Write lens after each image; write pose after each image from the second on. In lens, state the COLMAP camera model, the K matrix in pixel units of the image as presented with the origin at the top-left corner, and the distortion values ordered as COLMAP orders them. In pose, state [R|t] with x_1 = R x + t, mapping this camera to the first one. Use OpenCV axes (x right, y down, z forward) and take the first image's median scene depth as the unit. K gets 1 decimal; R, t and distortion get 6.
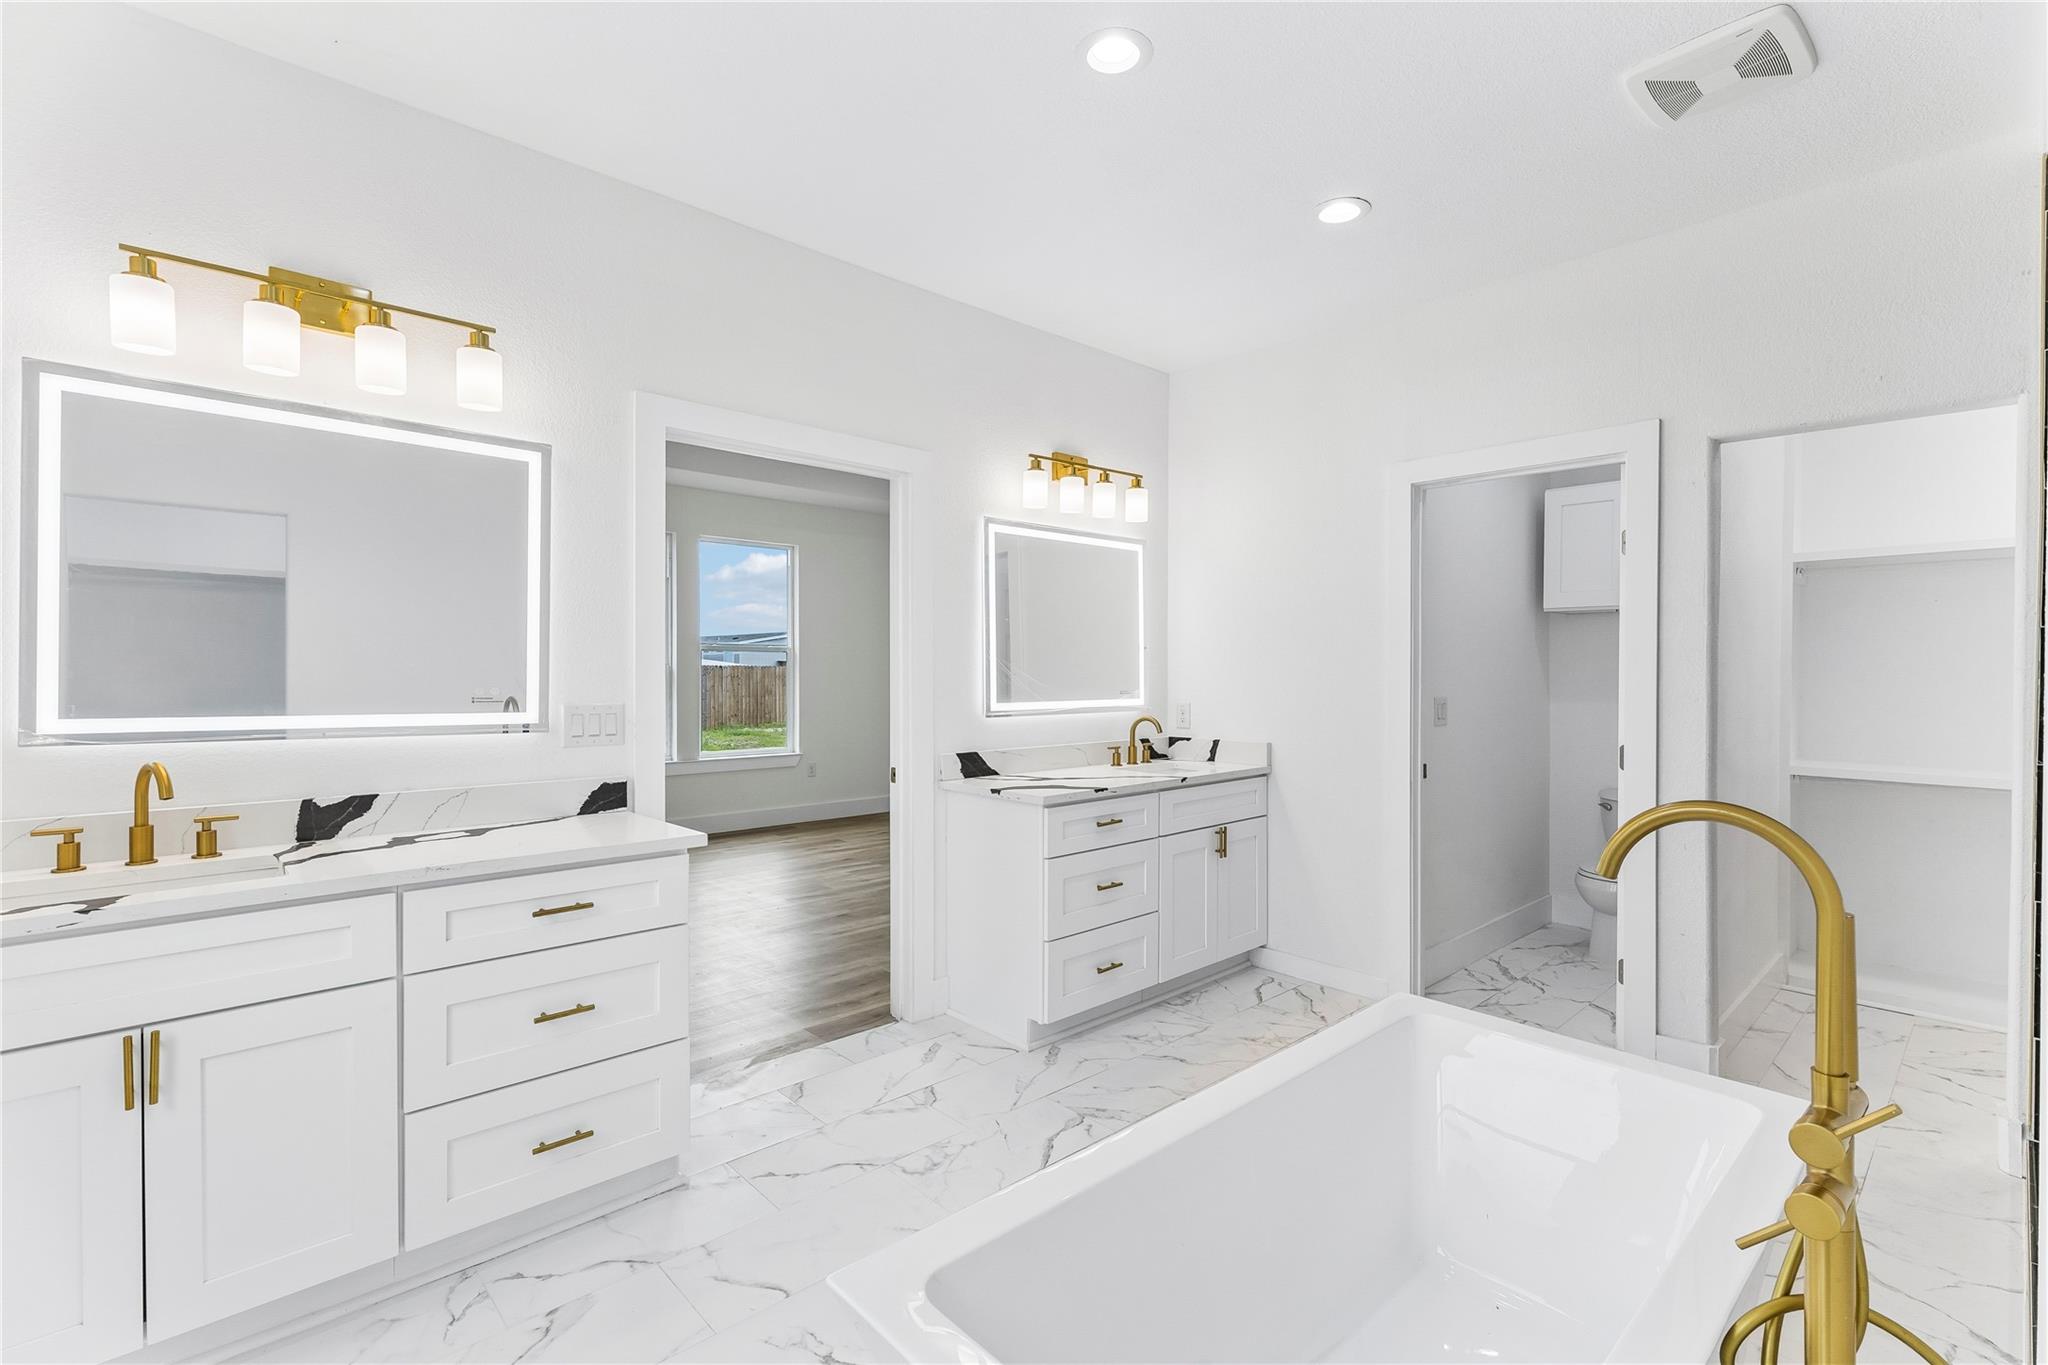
lens RADIAL K [[932.2, 0, 1022.4], [0, 932.2, 675.5], [0, 0, 1]] dist [0.001355, -0.000354]
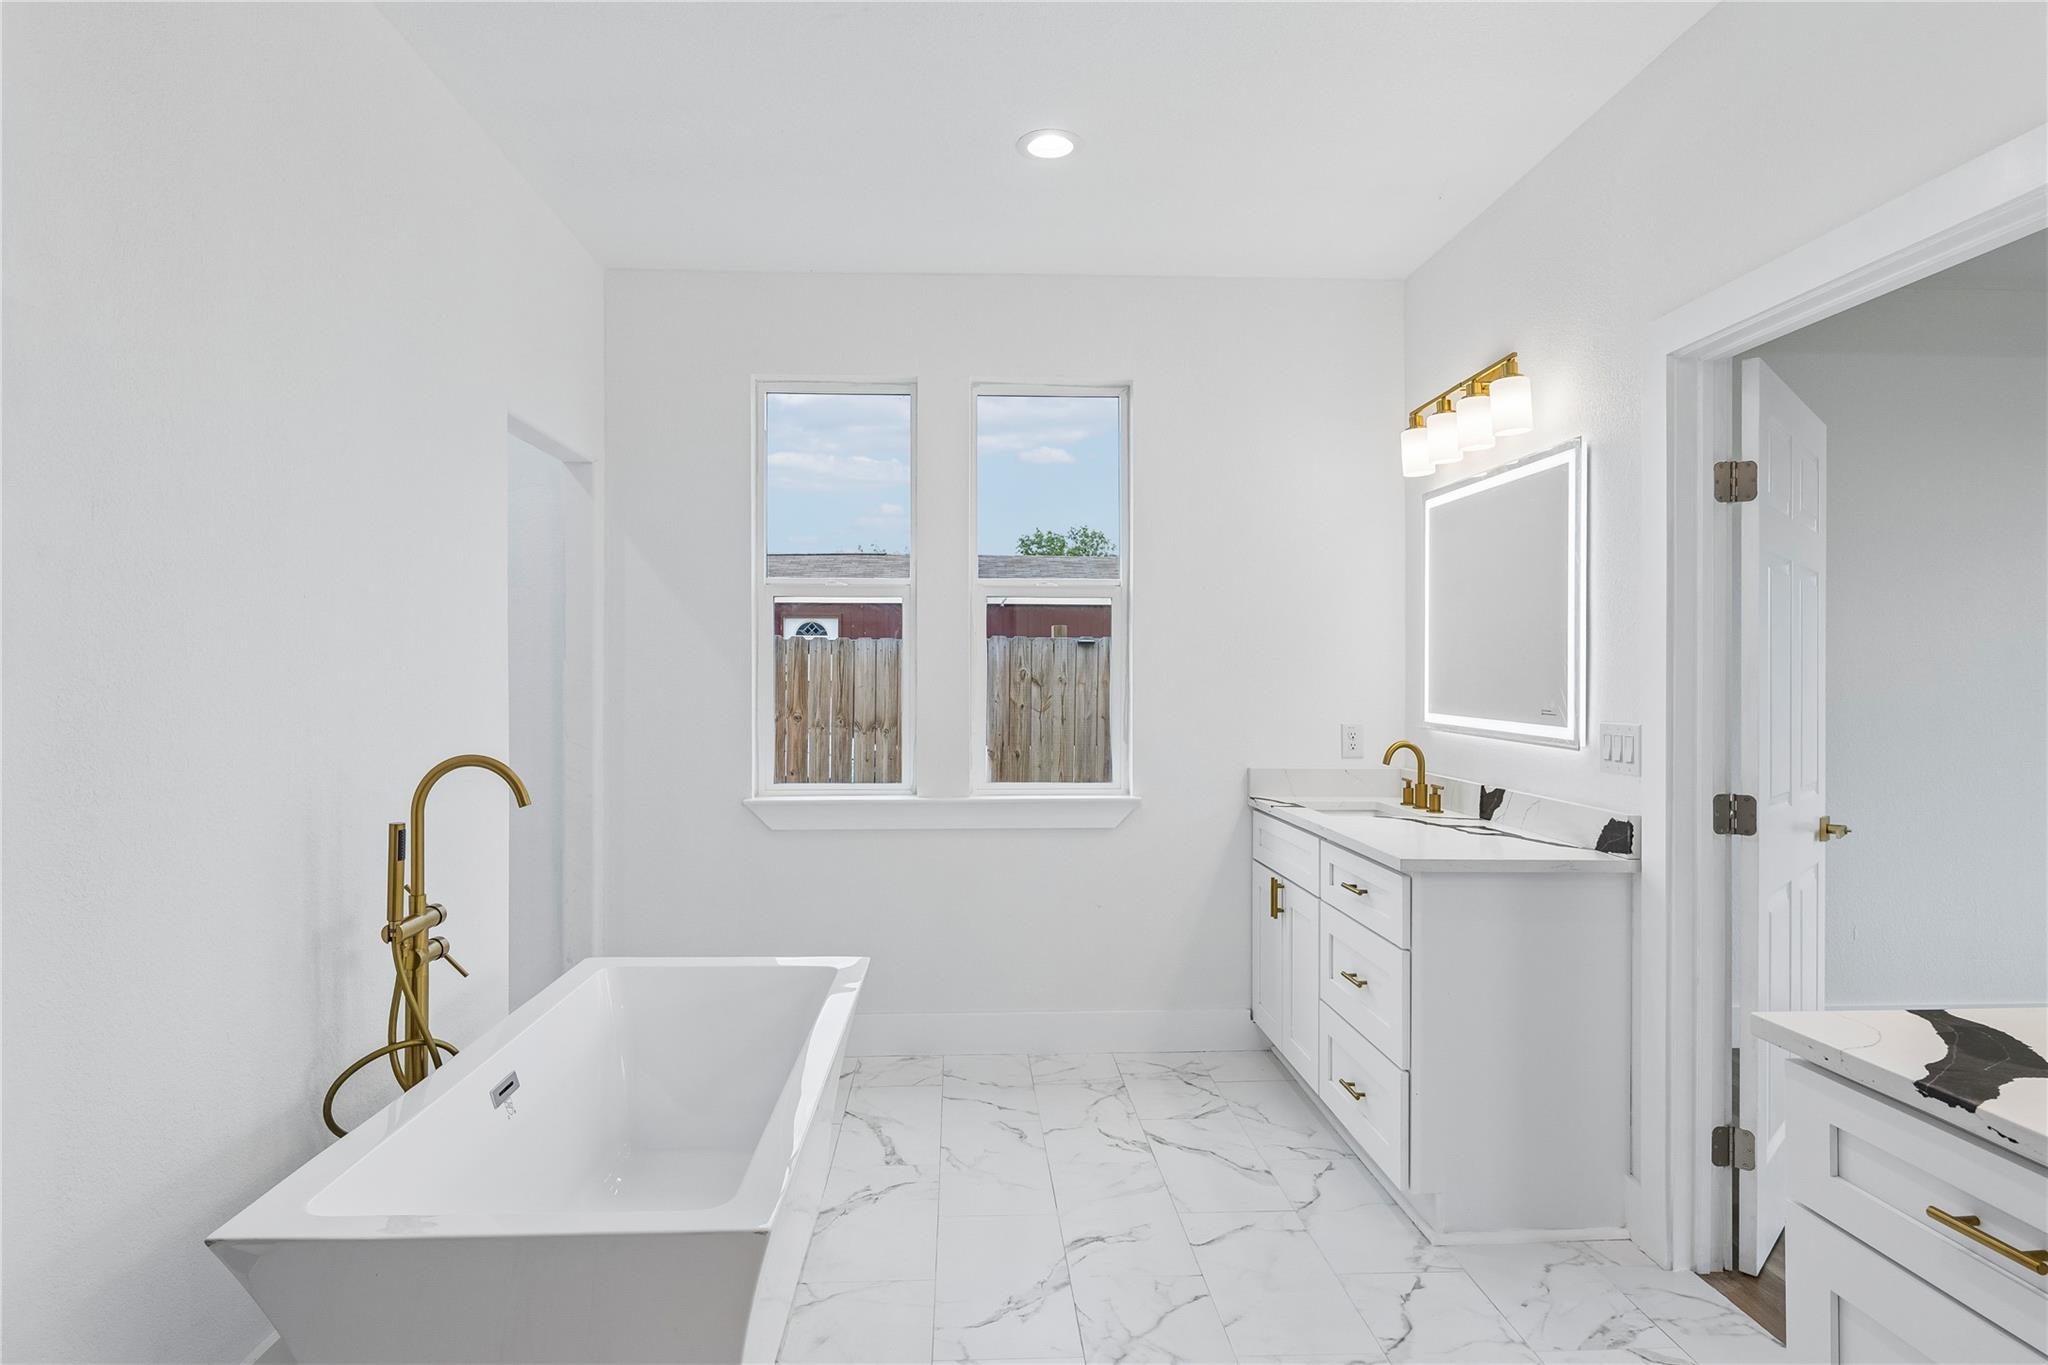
lens RADIAL K [[1132.8, 0, 1006.2], [0, 1132.8, 678.5], [0, 0, 1]] dist [0.002141, 0.001554]
pose [[-0.648364, -0.003315, -0.761323, 0.493478], [-0.011873, 0.999913, 0.005757, -0.006914], [0.761238, 0.012772, -0.648347, 0.910345]]
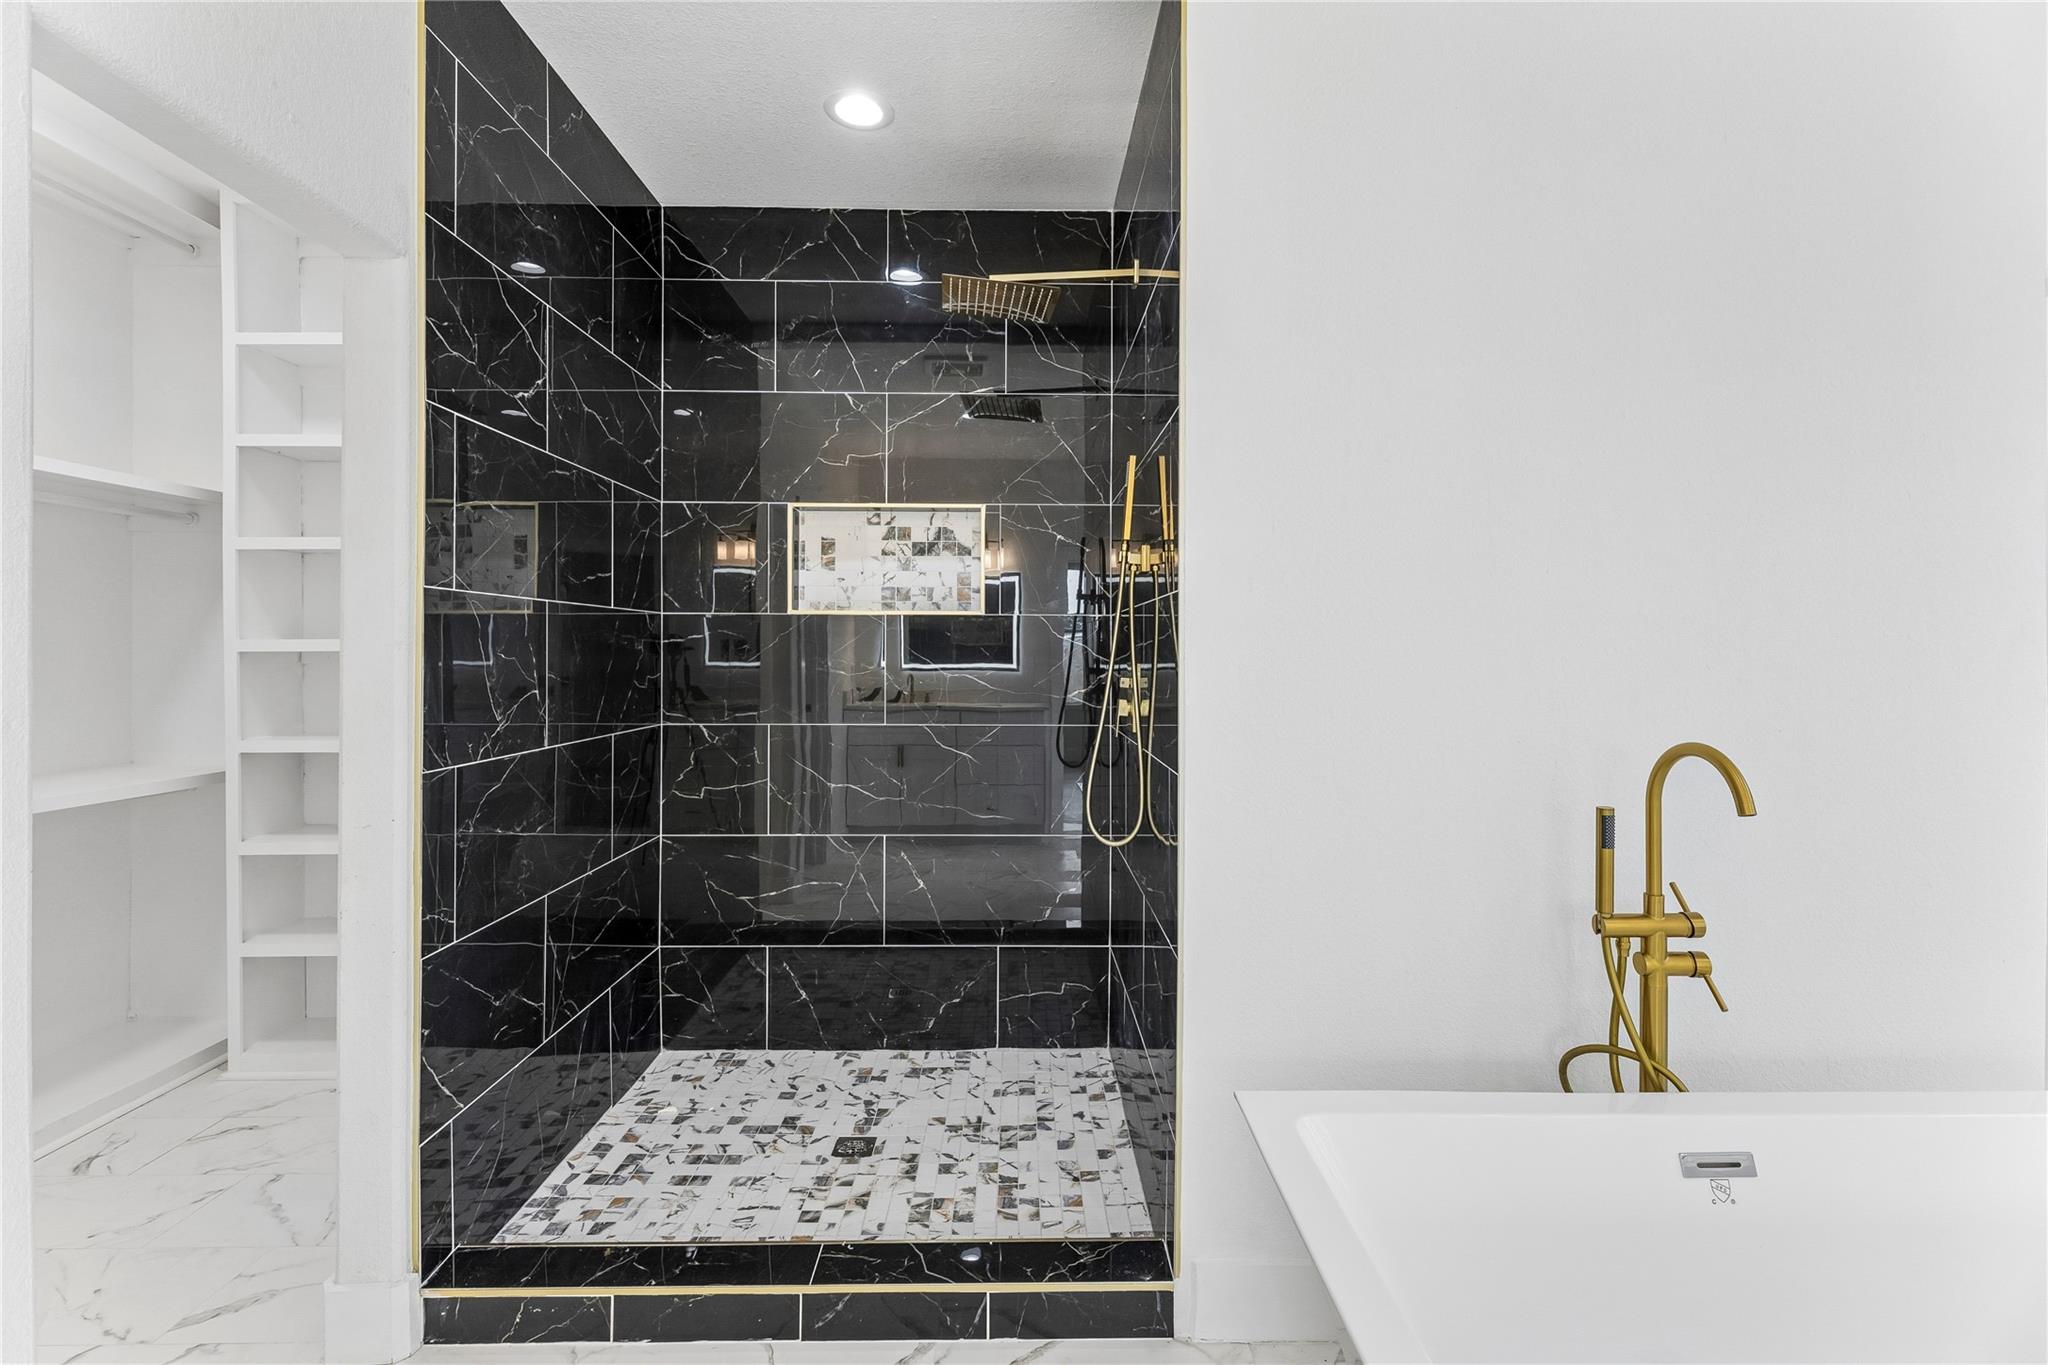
lens RADIAL K [[932.2, 0, 1034.9], [0, 932.2, 653.3], [0, 0, 1]] dist [0.001355, -0.000354]
pose [[-0.748910, -0.006658, 0.662639, 0.158929], [-0.000545, 0.999955, 0.009432, -0.003880], [-0.662672, 0.006703, -0.748880, 0.808143]]
